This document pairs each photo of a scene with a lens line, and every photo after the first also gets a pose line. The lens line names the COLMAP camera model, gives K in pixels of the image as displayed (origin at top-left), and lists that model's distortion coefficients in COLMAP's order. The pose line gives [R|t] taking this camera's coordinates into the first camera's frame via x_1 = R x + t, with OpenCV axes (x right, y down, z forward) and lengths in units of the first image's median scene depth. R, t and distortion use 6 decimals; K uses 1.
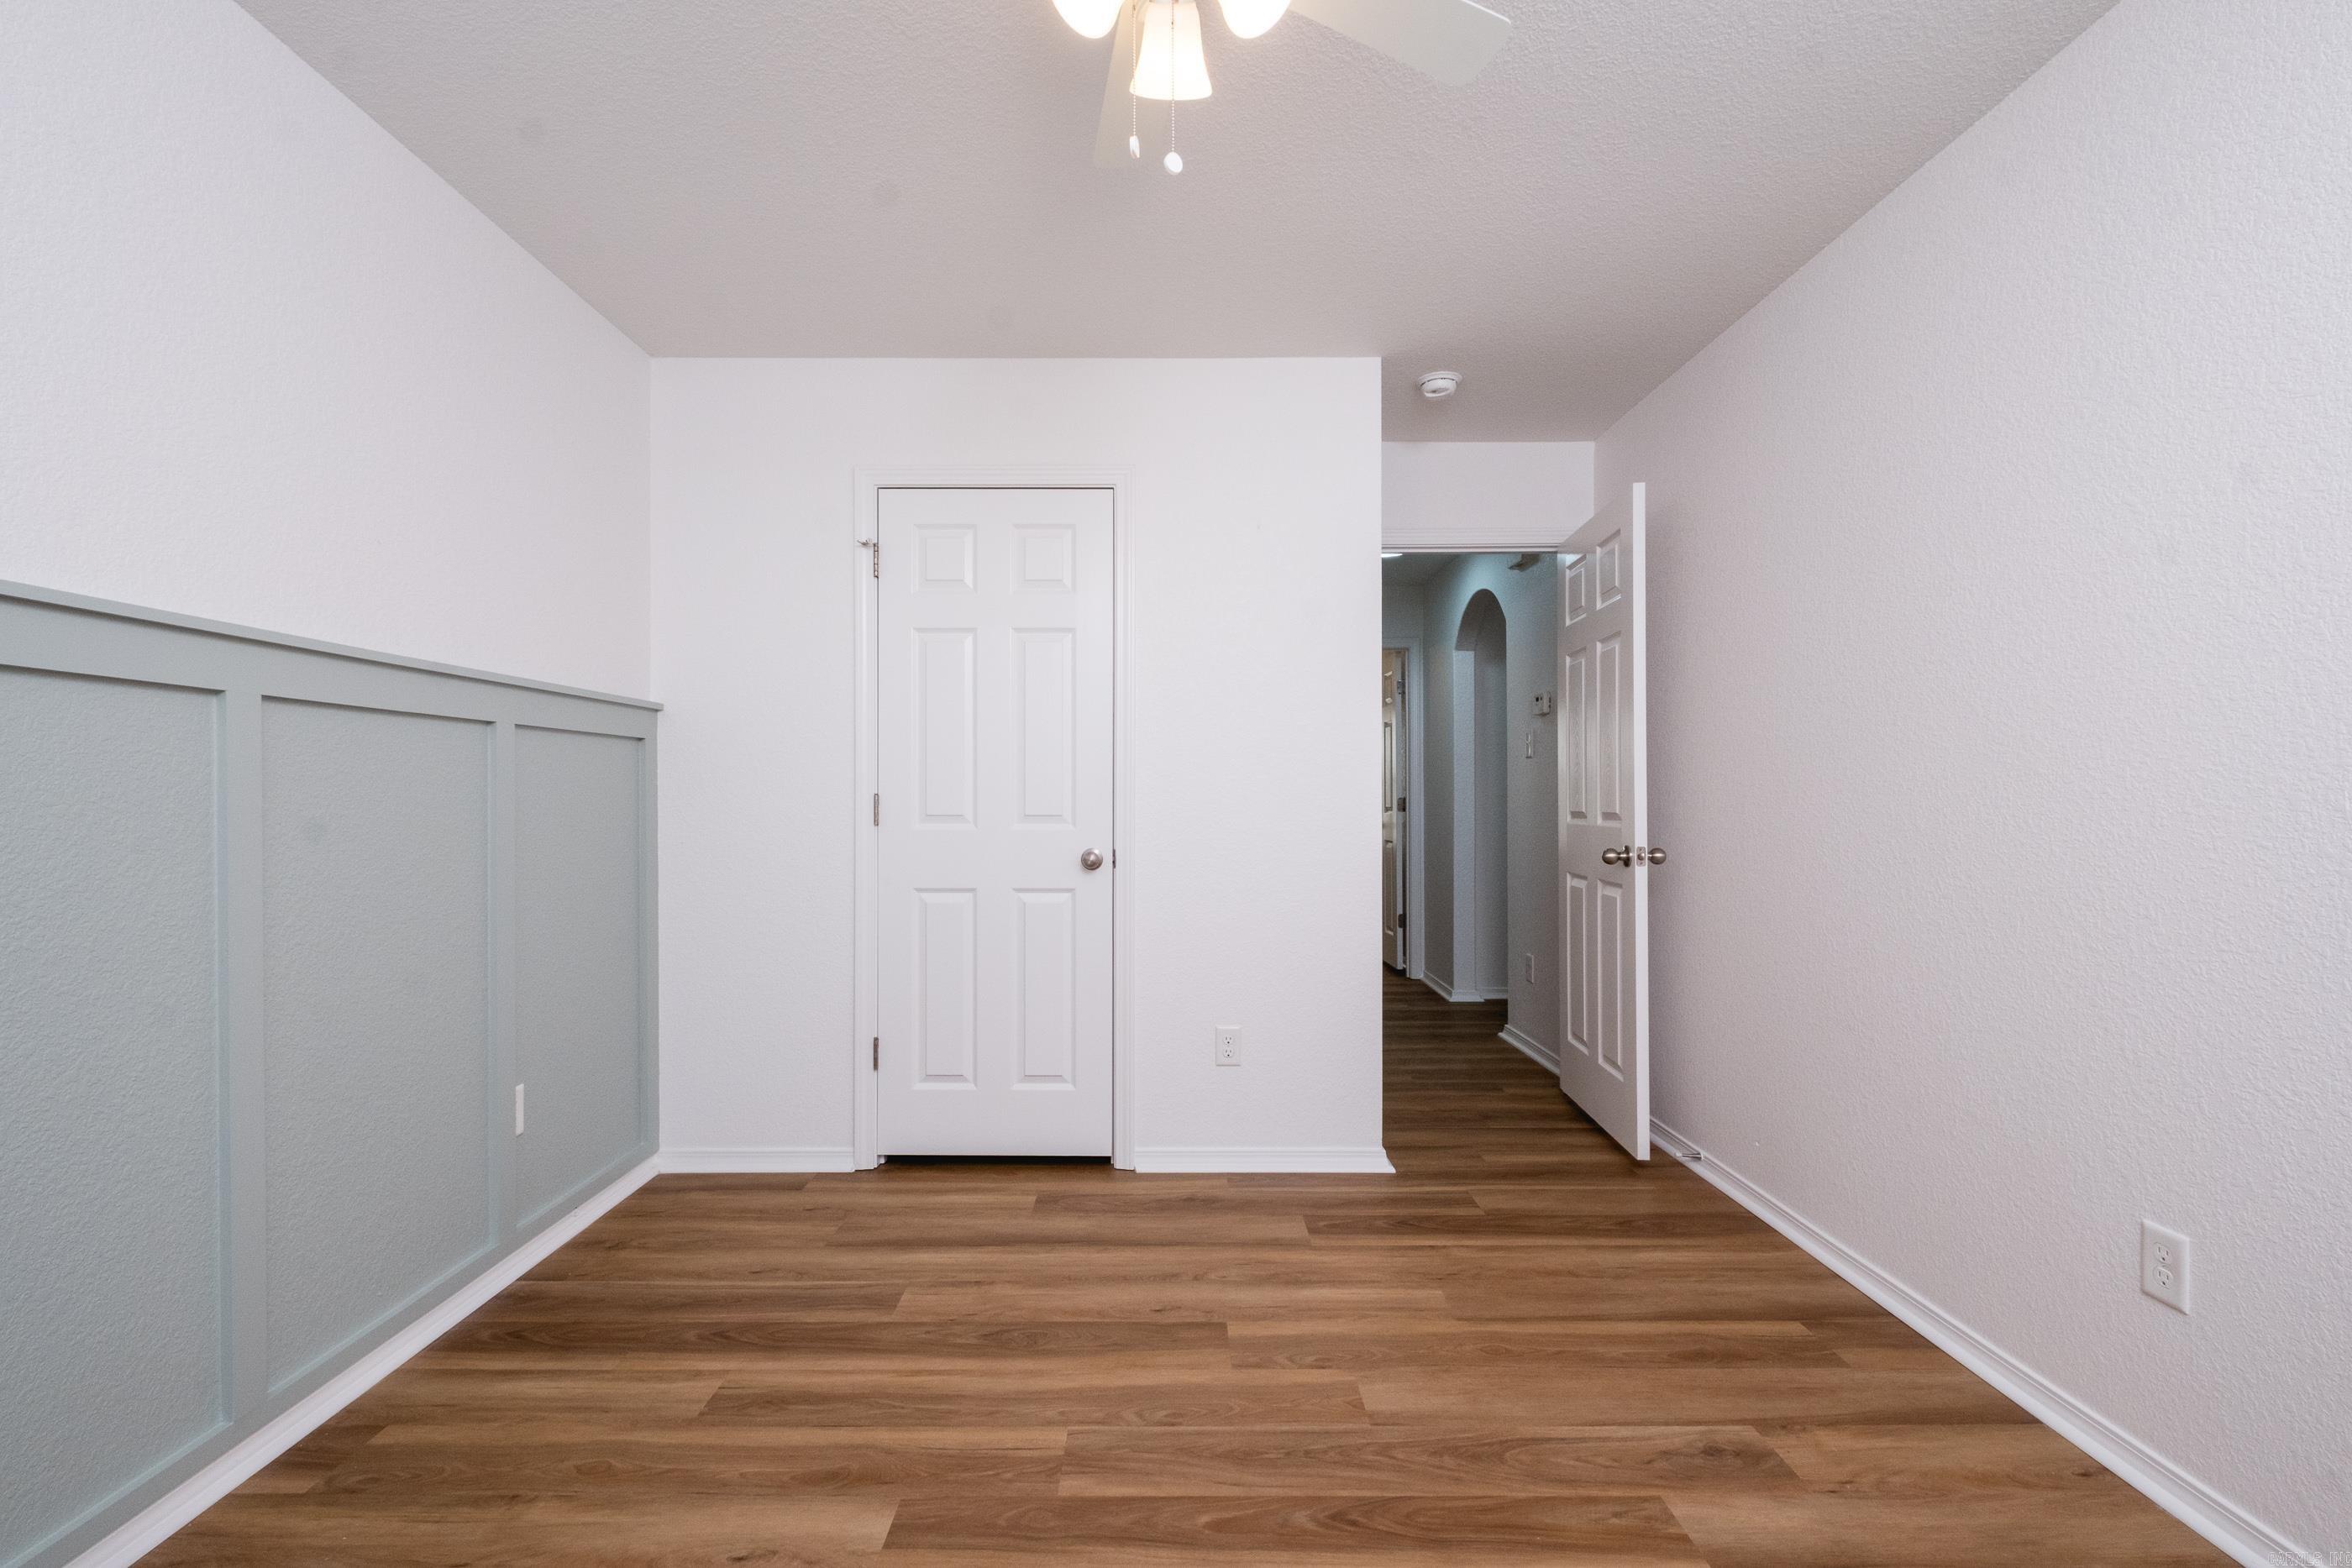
lens RADIAL K [[1018.8, 0, 1176.0], [0, 1018.8, 784.0], [0, 0, 1]] dist [-0.000519, -0.000933]
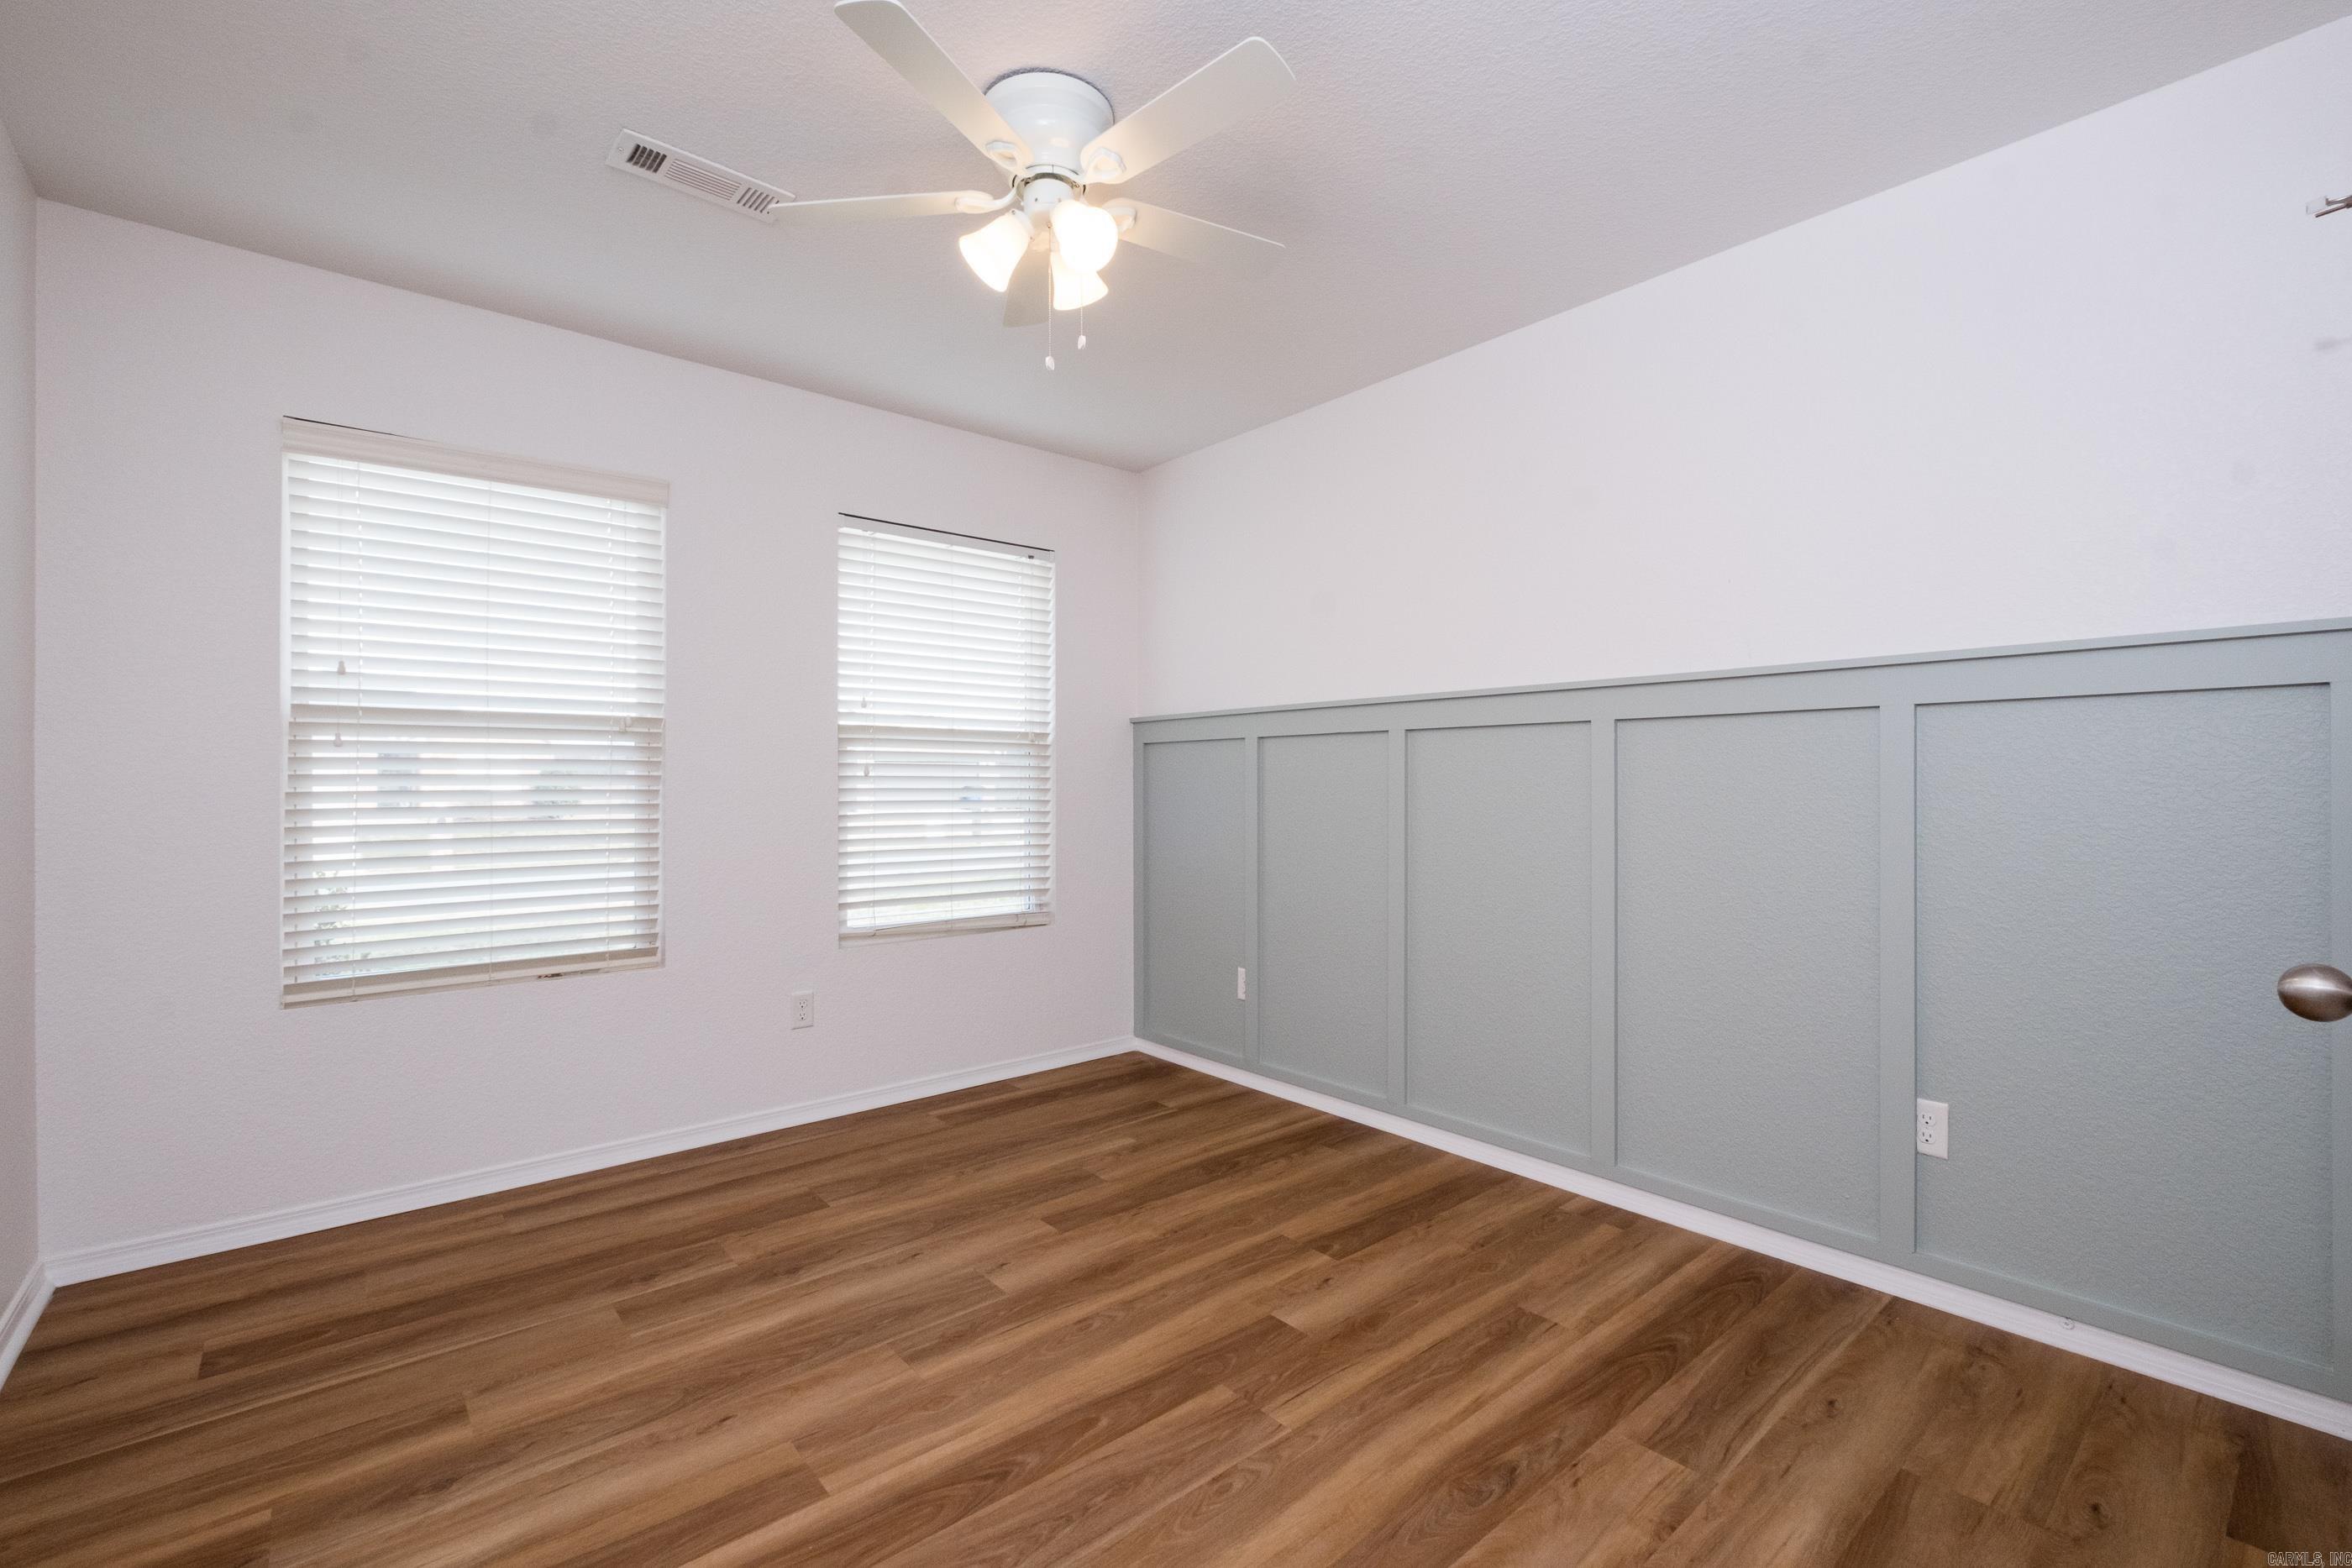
lens RADIAL K [[1018.8, 0, 1176.0], [0, 1018.8, 784.0], [0, 0, 1]] dist [-0.000519, -0.000933]
pose [[-0.766556, 0.002095, -0.642175, 0.614649], [0.009541, 0.999921, -0.008126, 0.017920], [0.642107, -0.012356, -0.766515, 1.709657]]
